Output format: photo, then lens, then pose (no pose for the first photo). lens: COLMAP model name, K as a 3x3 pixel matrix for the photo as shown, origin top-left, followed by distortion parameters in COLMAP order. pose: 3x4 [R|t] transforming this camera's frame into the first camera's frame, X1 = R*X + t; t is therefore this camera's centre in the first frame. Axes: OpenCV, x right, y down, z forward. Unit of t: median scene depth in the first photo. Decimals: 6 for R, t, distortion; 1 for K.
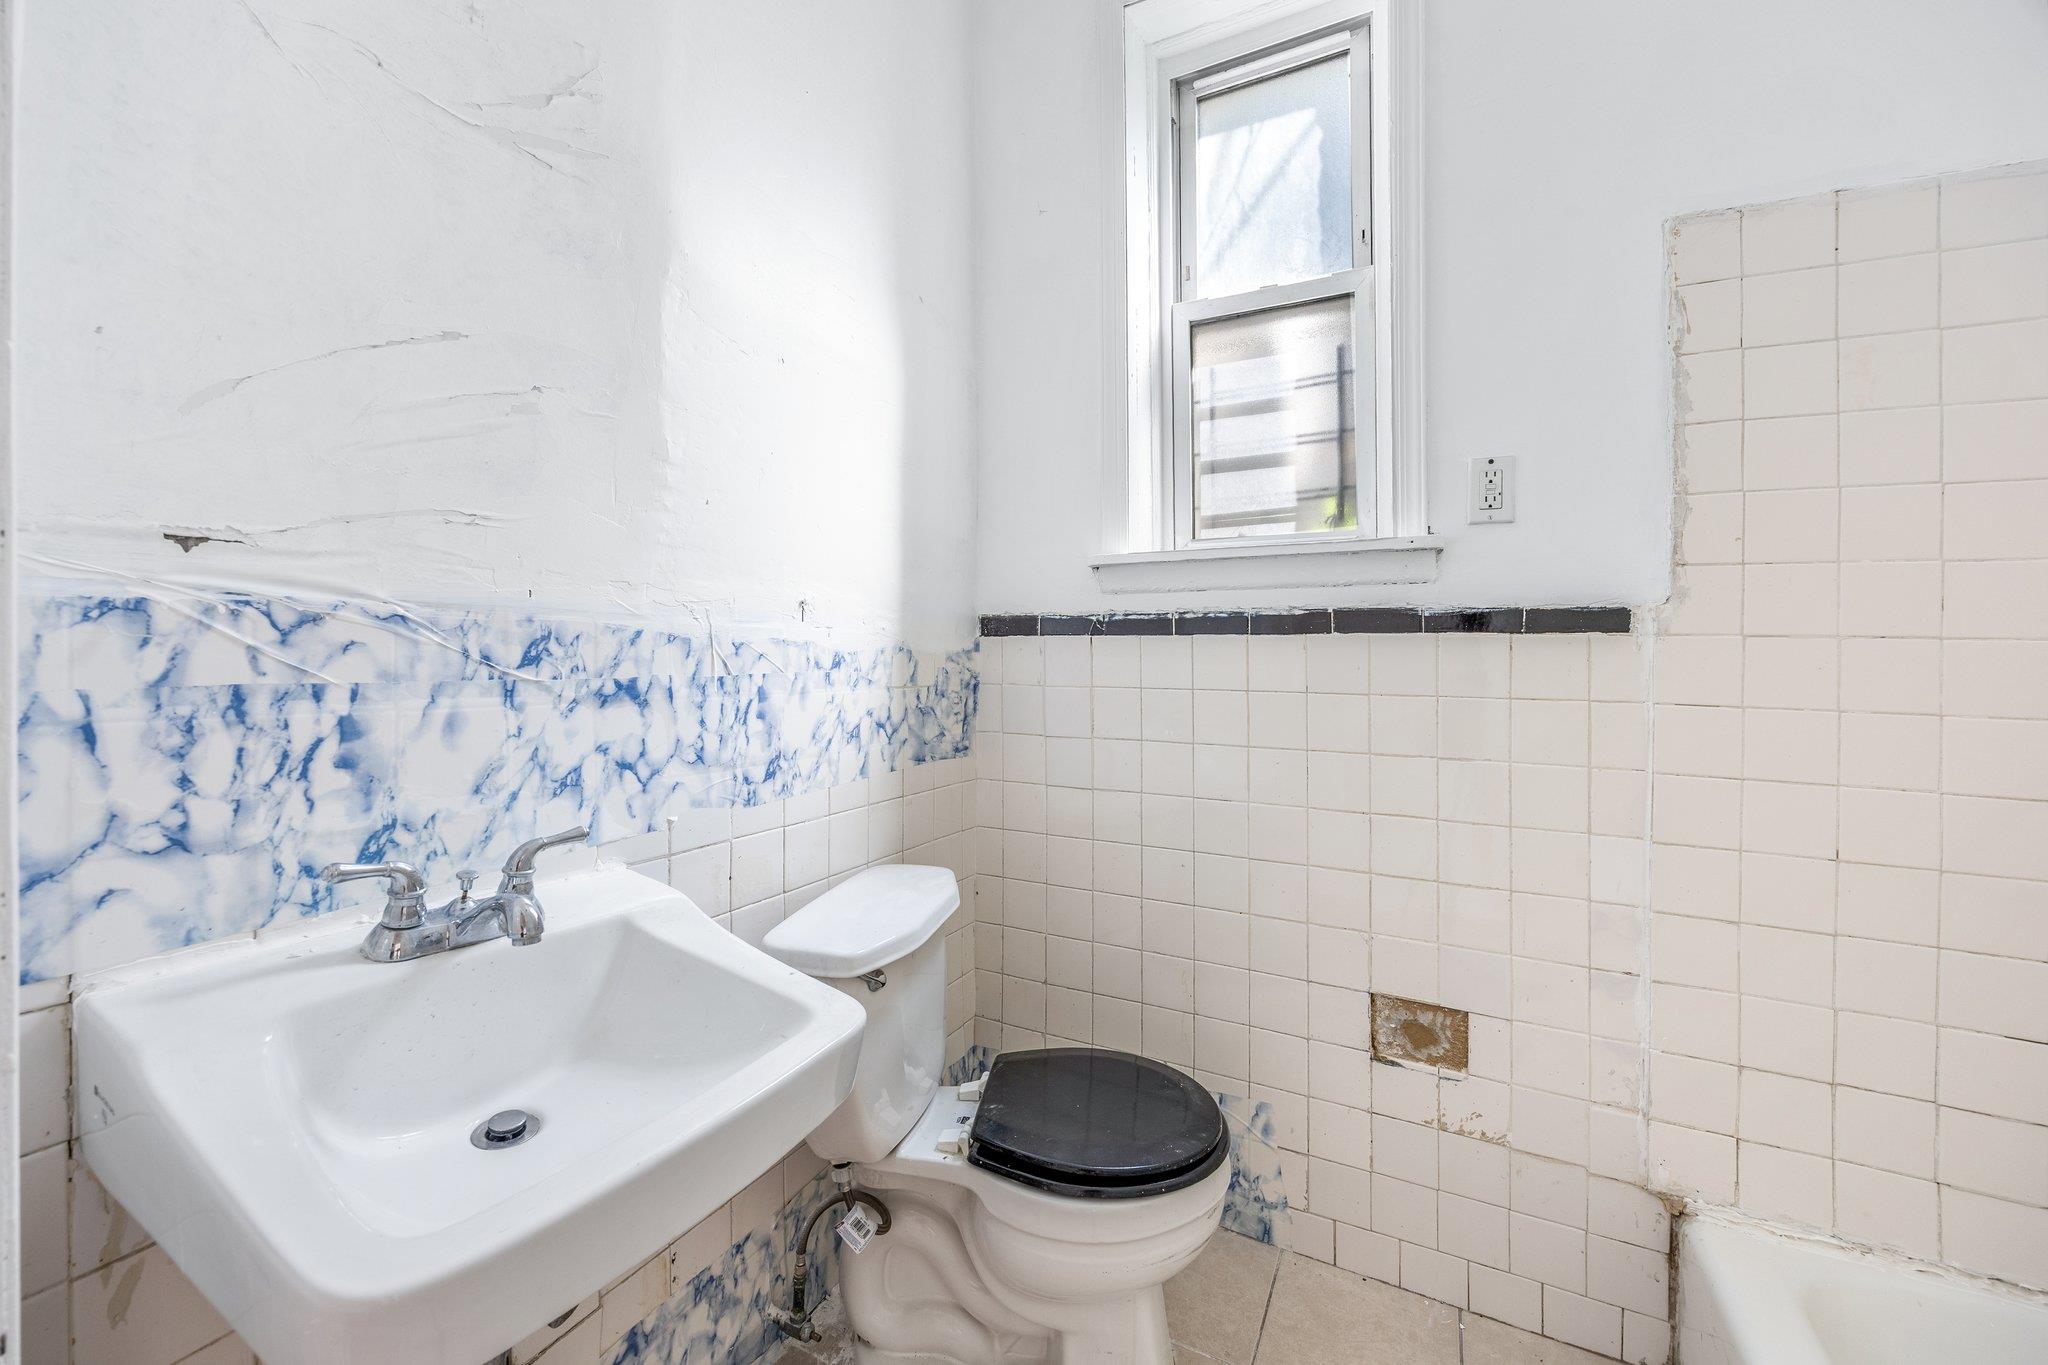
lens RADIAL K [[813.9, 0, 1035.0], [0, 813.9, 667.5], [0, 0, 1]] dist [-0.003215, 0.000368]
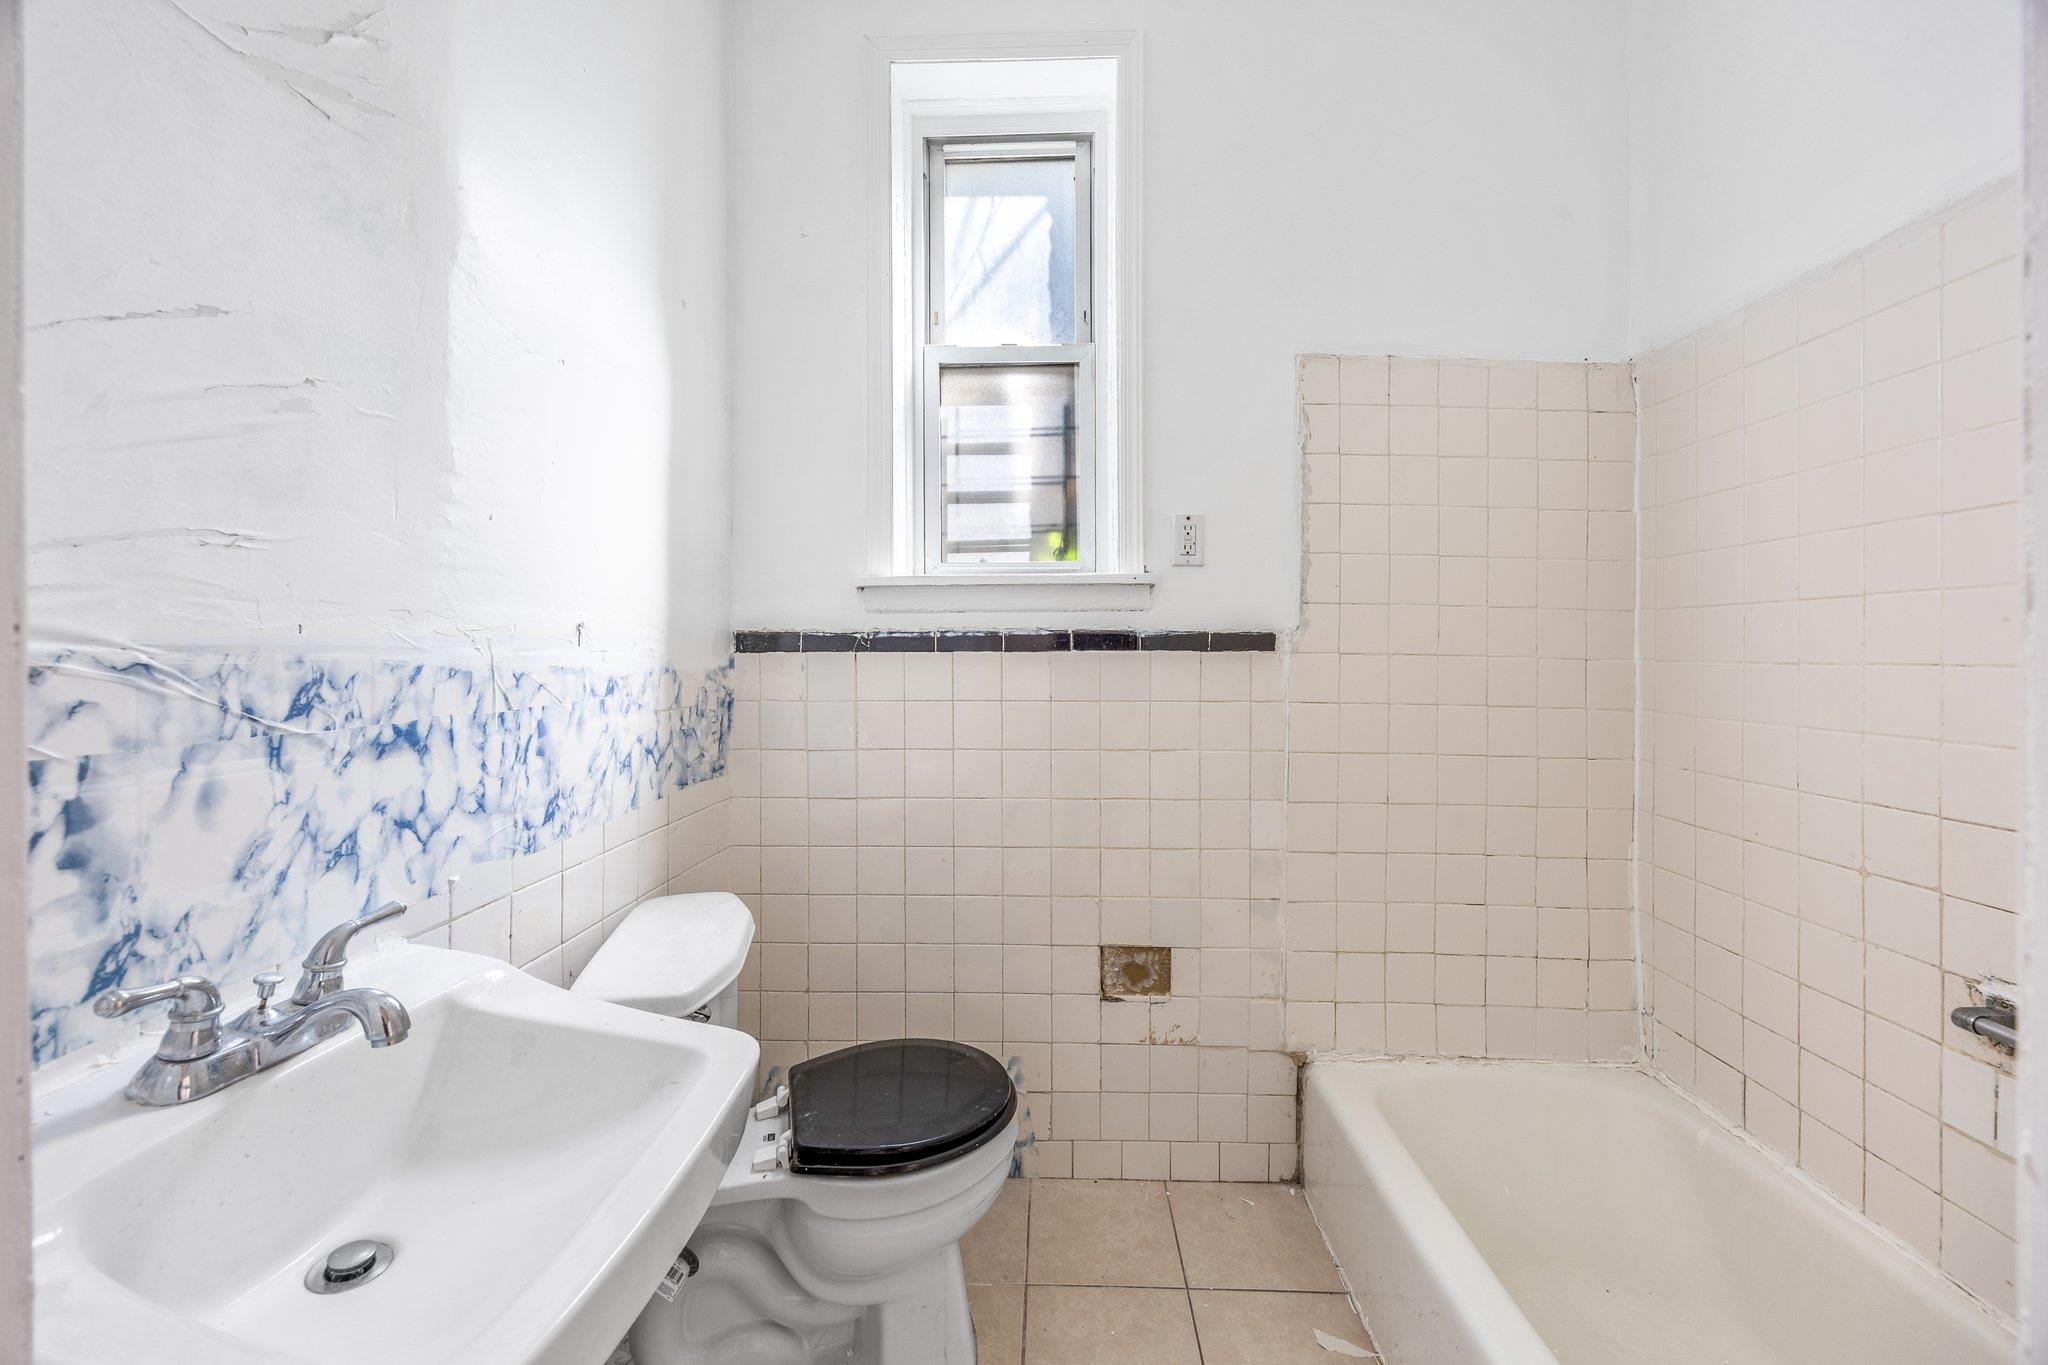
lens RADIAL K [[813.9, 0, 1035.0], [0, 813.9, 667.5], [0, 0, 1]] dist [-0.003215, 0.000368]
pose [[0.896667, -0.017972, 0.442340, -0.234628], [0.012540, 0.999806, 0.015202, -0.040626], [-0.442527, -0.008084, 0.896719, -0.050271]]
